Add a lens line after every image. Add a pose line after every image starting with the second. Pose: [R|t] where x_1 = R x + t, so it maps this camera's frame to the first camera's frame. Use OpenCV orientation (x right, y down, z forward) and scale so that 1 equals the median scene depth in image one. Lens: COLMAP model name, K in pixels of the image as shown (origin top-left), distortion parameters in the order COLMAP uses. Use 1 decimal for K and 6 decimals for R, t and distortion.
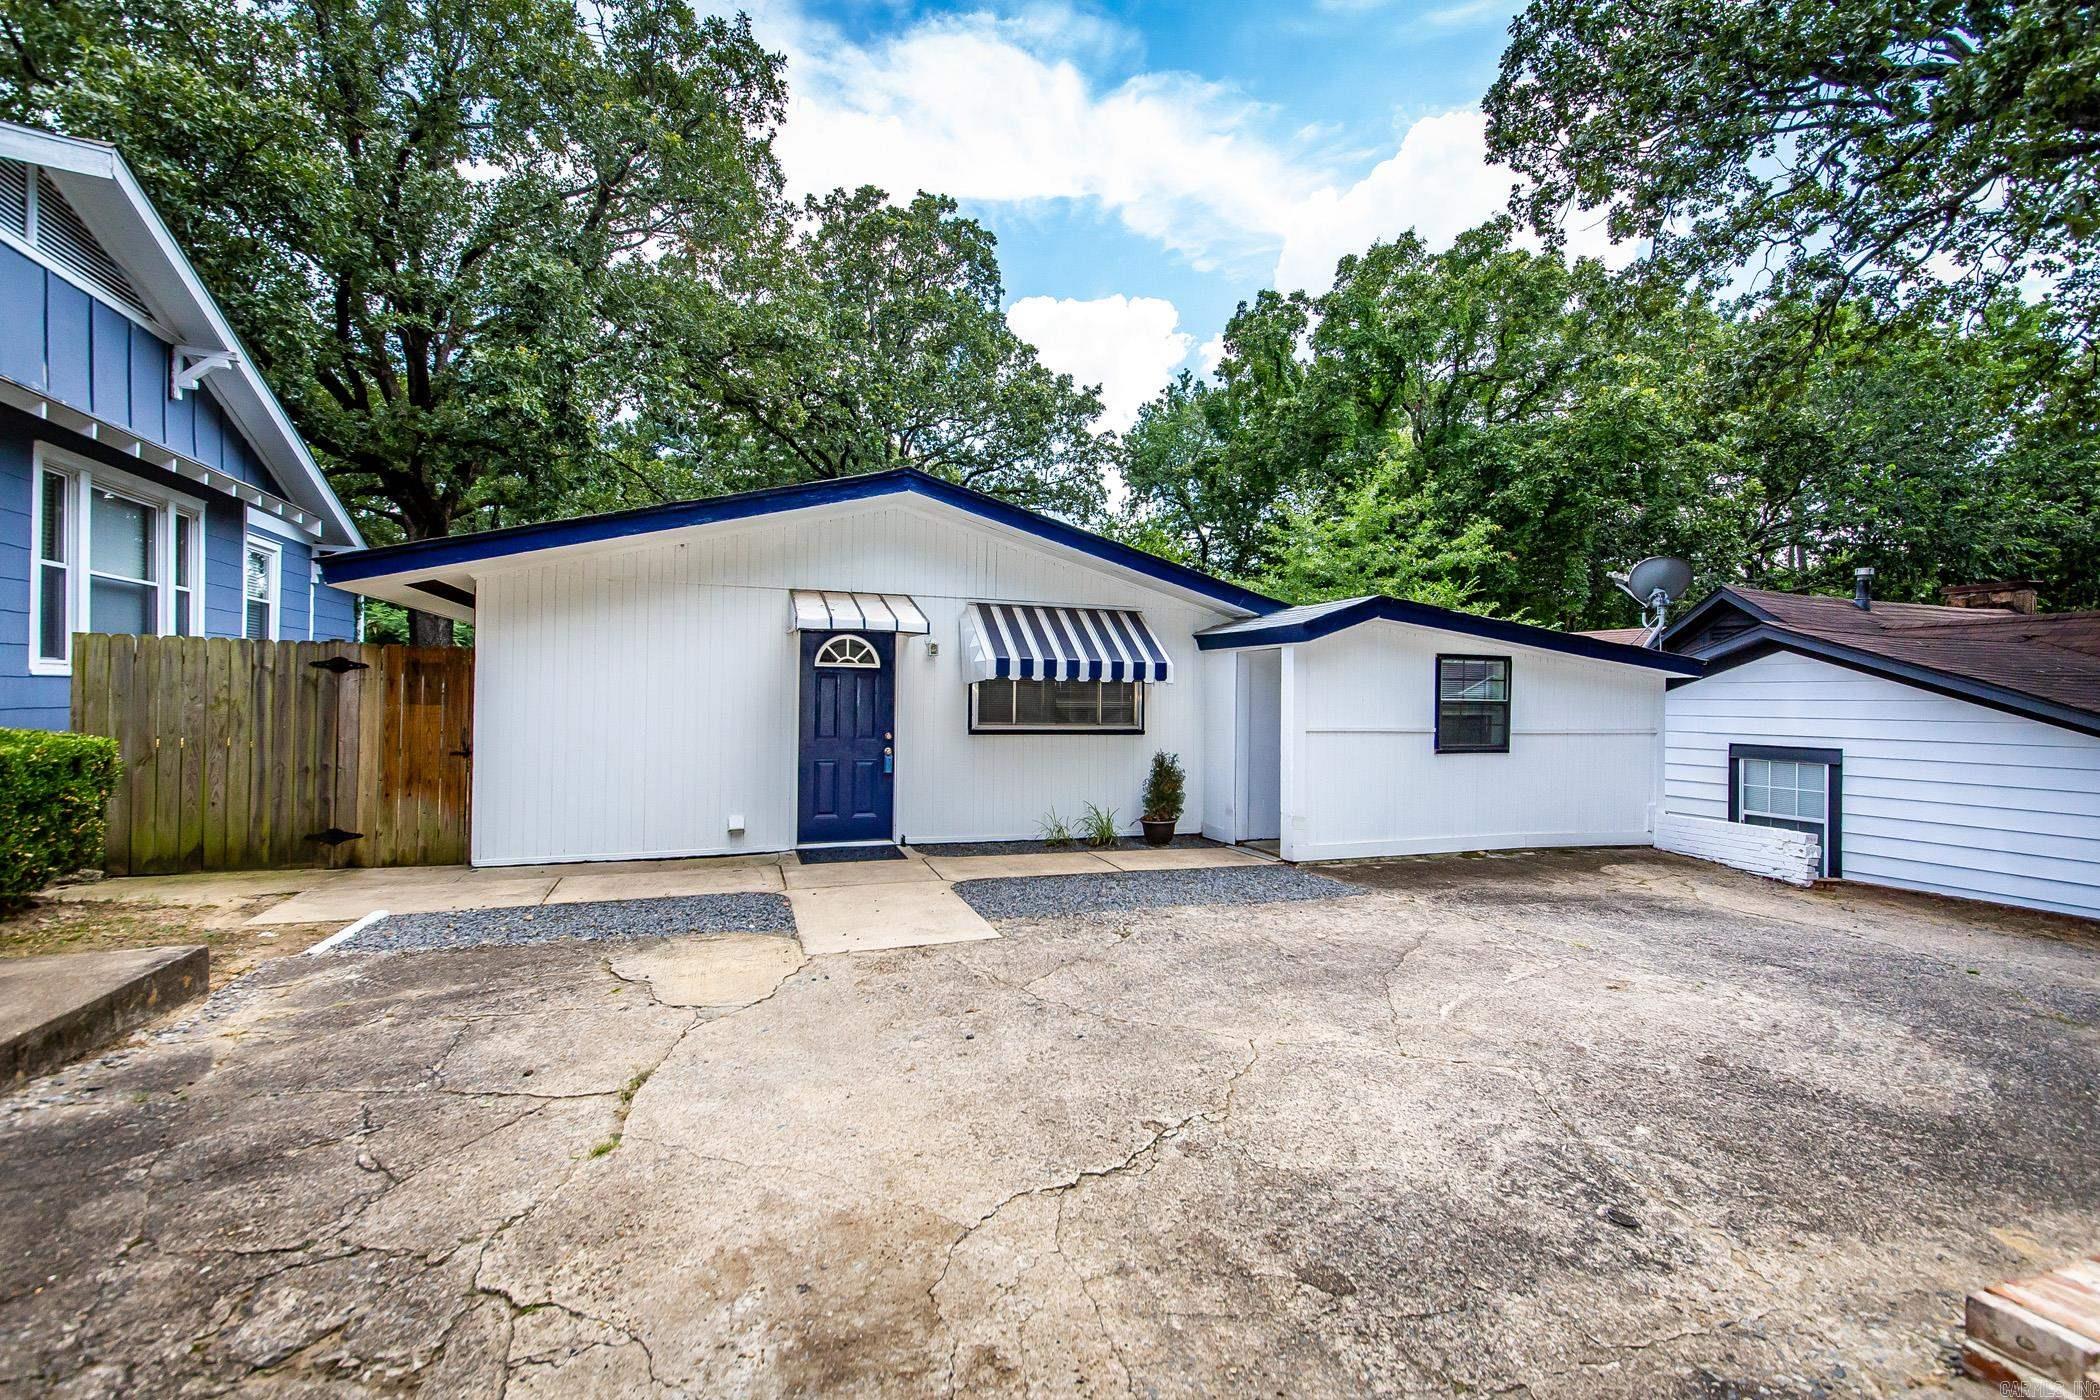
lens RADIAL K [[908.0, 0, 1059.2], [0, 908.0, 685.7], [0, 0, 1]] dist [-0.028565, -0.000084]
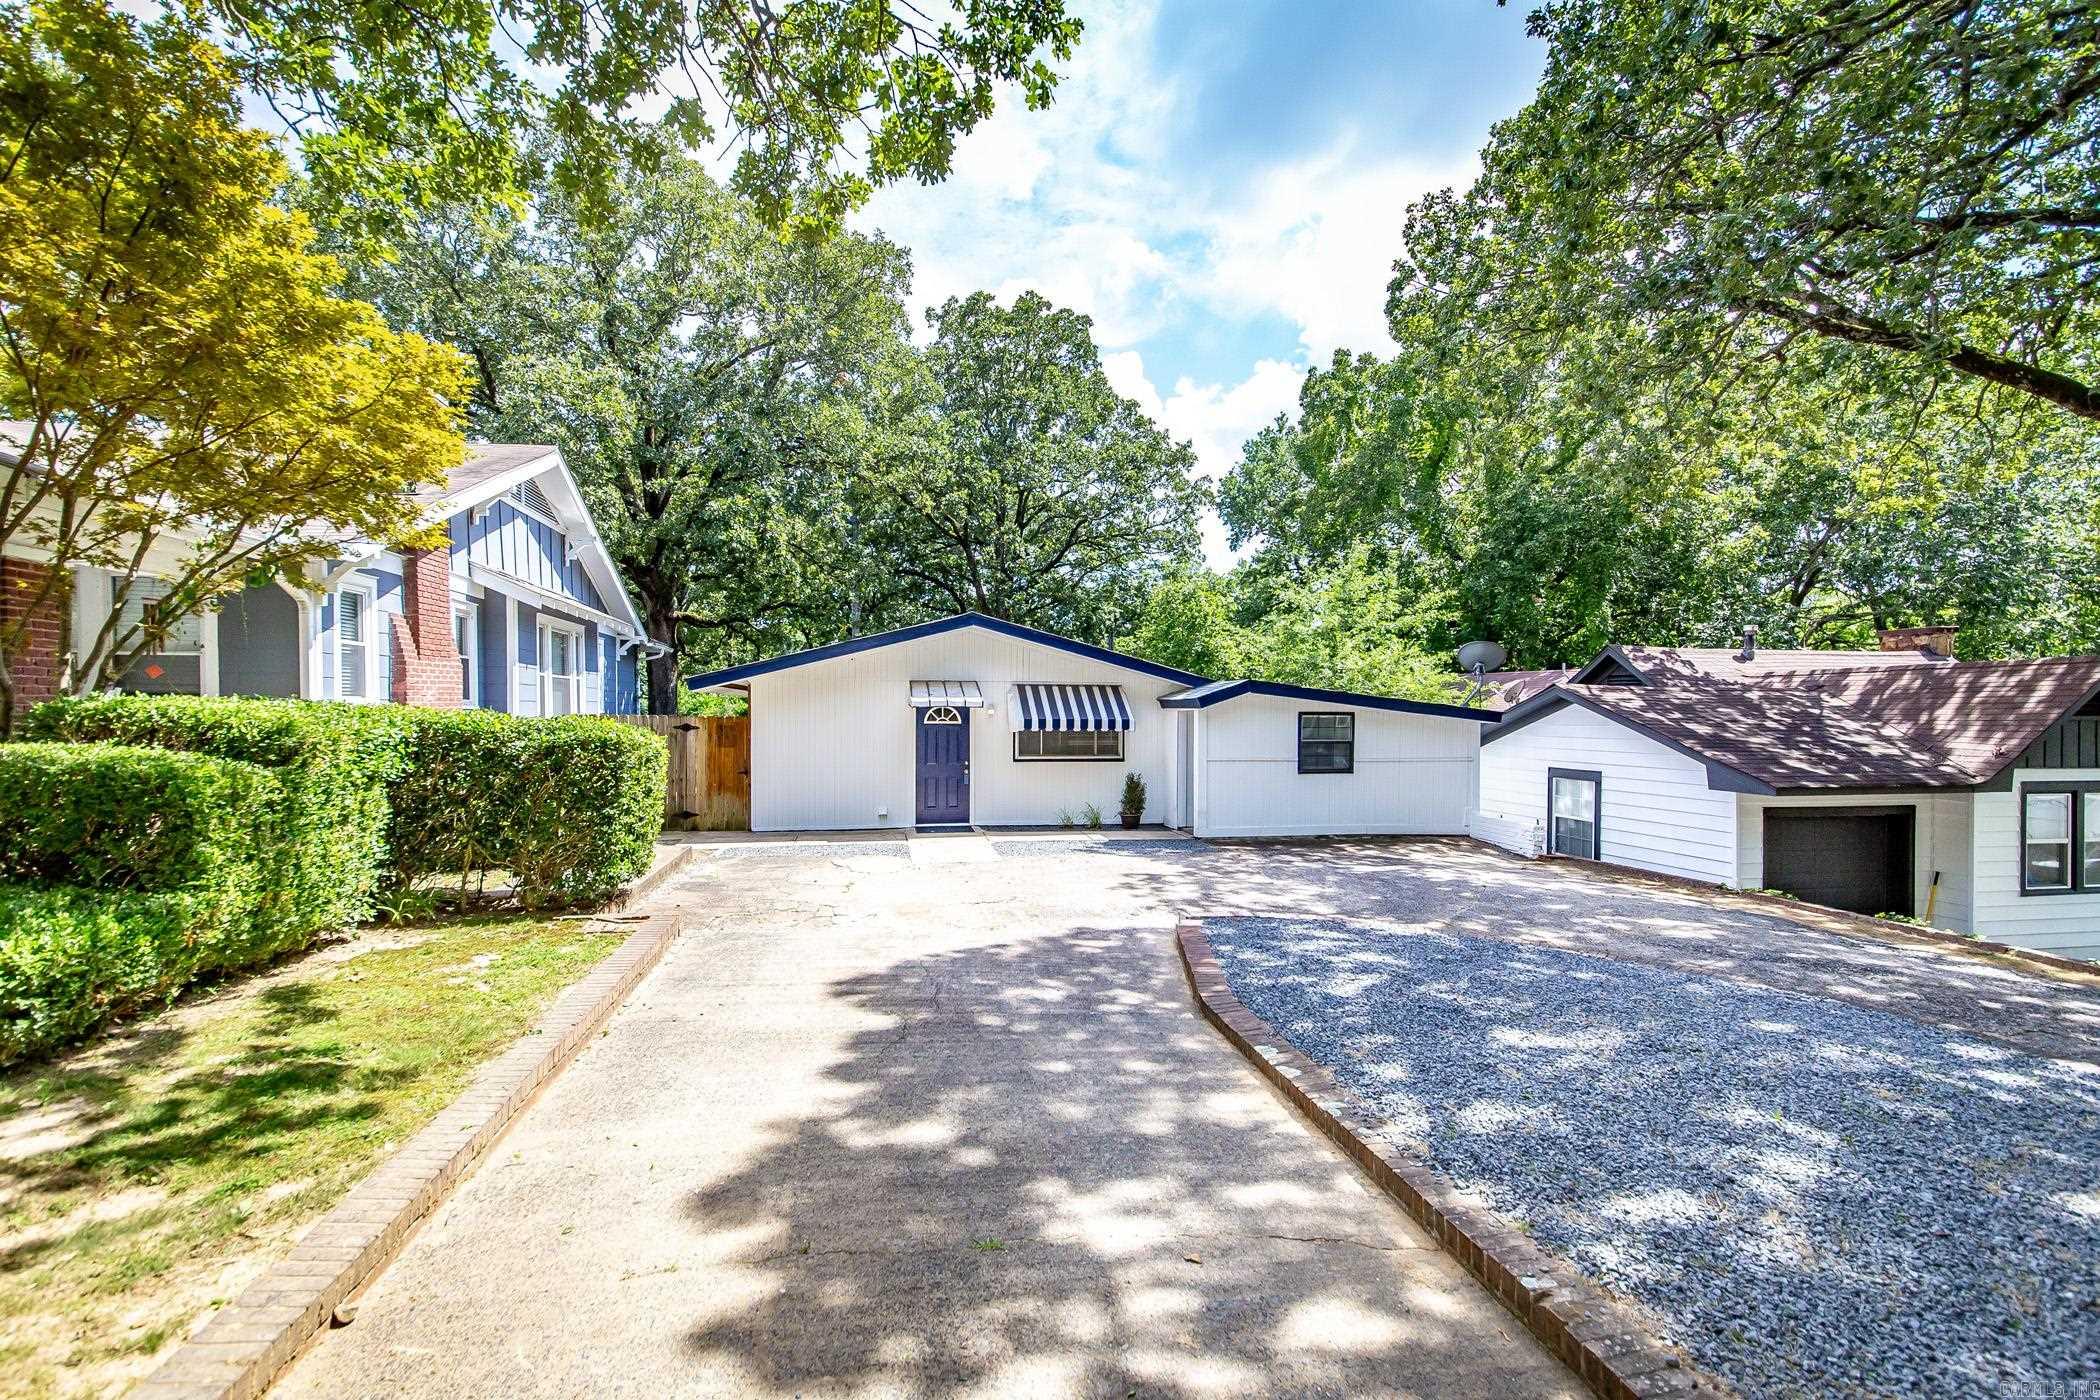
lens RADIAL K [[908.0, 0, 1039.3], [0, 908.0, 718.7], [0, 0, 1]] dist [-0.028565, -0.000084]
pose [[0.986808, -0.009273, -0.161631, 0.205143], [0.010835, 0.999903, 0.008782, -0.038023], [0.161534, -0.010418, 0.986812, -0.613287]]
